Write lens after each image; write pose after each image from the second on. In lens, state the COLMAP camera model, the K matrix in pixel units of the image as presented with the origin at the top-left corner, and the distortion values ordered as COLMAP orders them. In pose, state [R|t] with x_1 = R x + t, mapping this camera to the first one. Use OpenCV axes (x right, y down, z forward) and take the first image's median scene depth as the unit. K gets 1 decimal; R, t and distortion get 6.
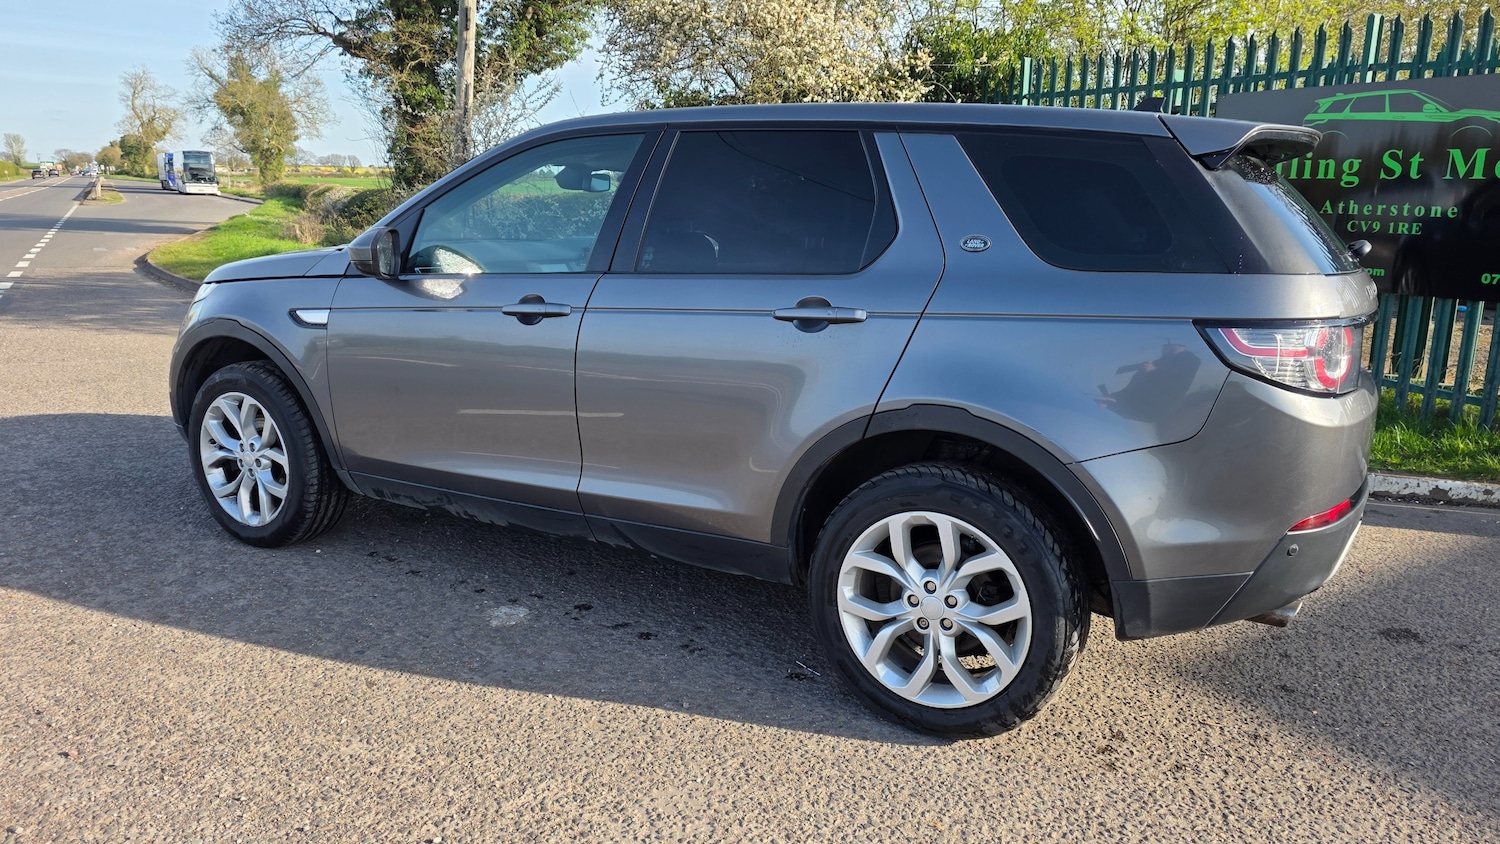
lens RADIAL K [[1042.3, 0, 760.5], [0, 1042.3, 422.7], [0, 0, 1]] dist [0.070978, -0.067963]
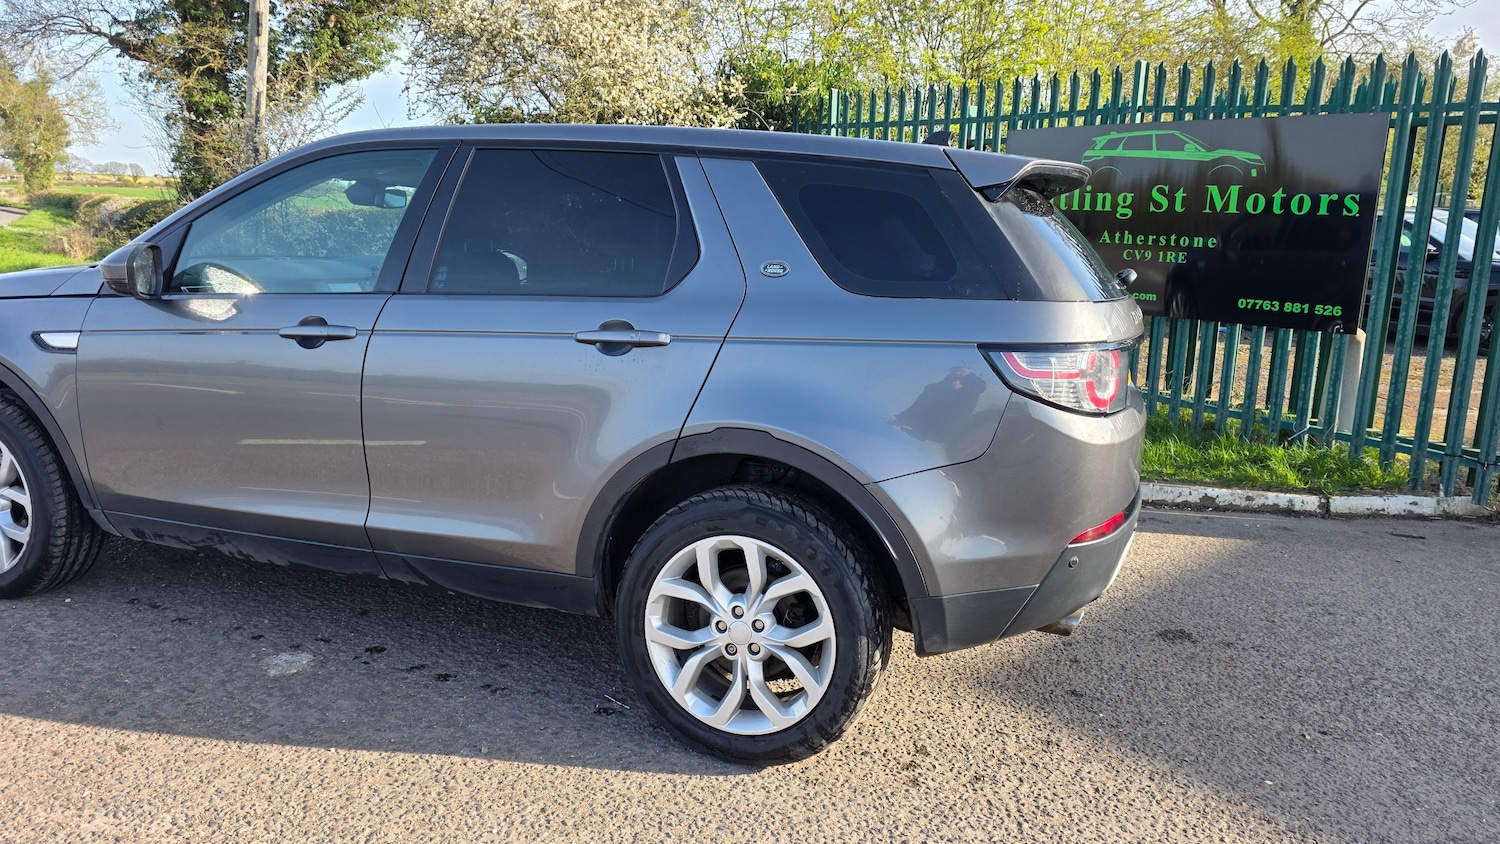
lens RADIAL K [[1042.3, 0, 757.4], [0, 1042.3, 406.9], [0, 0, 1]] dist [0.070978, -0.067963]
pose [[0.986968, -0.012355, 0.160440, 0.020576], [0.017707, 0.999332, -0.031967, -0.004362], [-0.159938, 0.034391, 0.986528, 0.011077]]
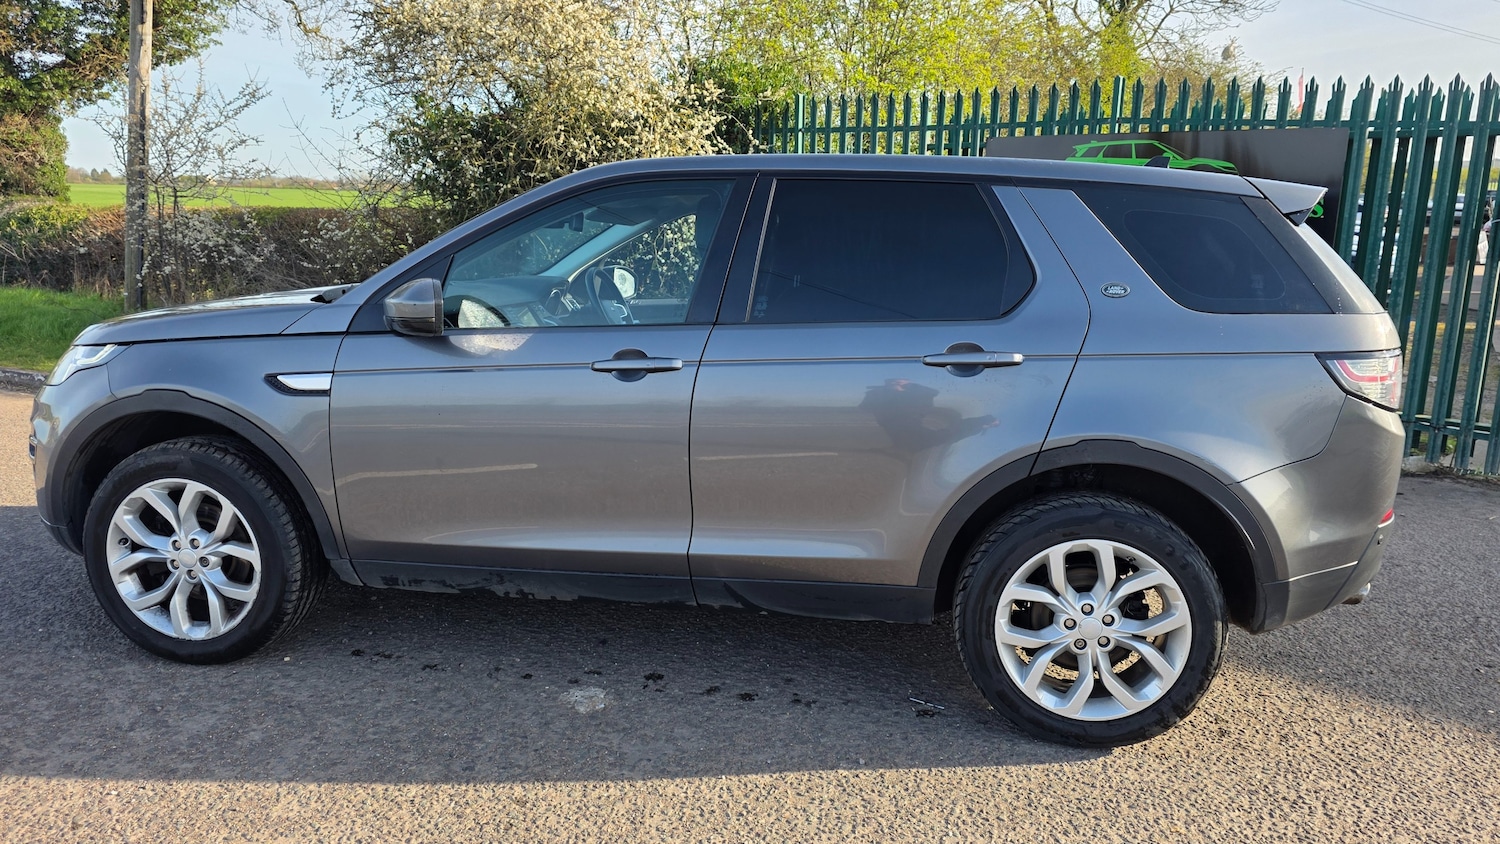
lens RADIAL K [[1042.3, 0, 764.8], [0, 1042.3, 405.4], [0, 0, 1]] dist [0.070978, -0.067963]
pose [[0.930869, -0.061401, 0.360158, -0.433612], [0.070972, 0.997388, -0.013397, -0.049899], [-0.358394, 0.038032, 0.932795, 0.089016]]
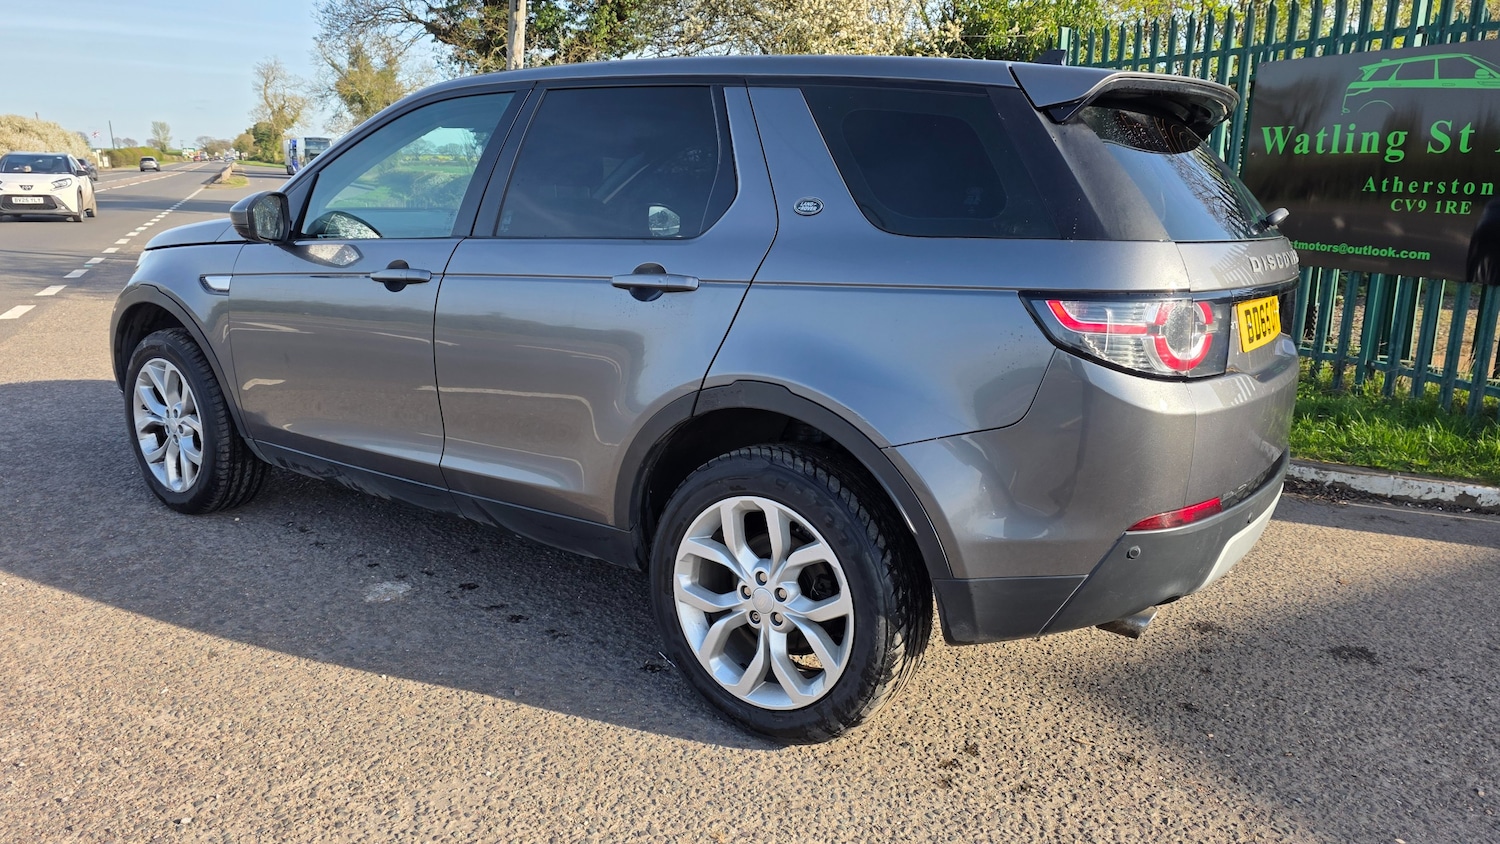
lens RADIAL K [[1042.3, 0, 762.5], [0, 1042.3, 416.3], [0, 0, 1]] dist [0.070978, -0.067963]
pose [[0.994591, 0.025262, -0.100750, 0.210990], [-0.024691, 0.999671, 0.006903, 0.006268], [0.100891, -0.004378, 0.994888, 0.068199]]
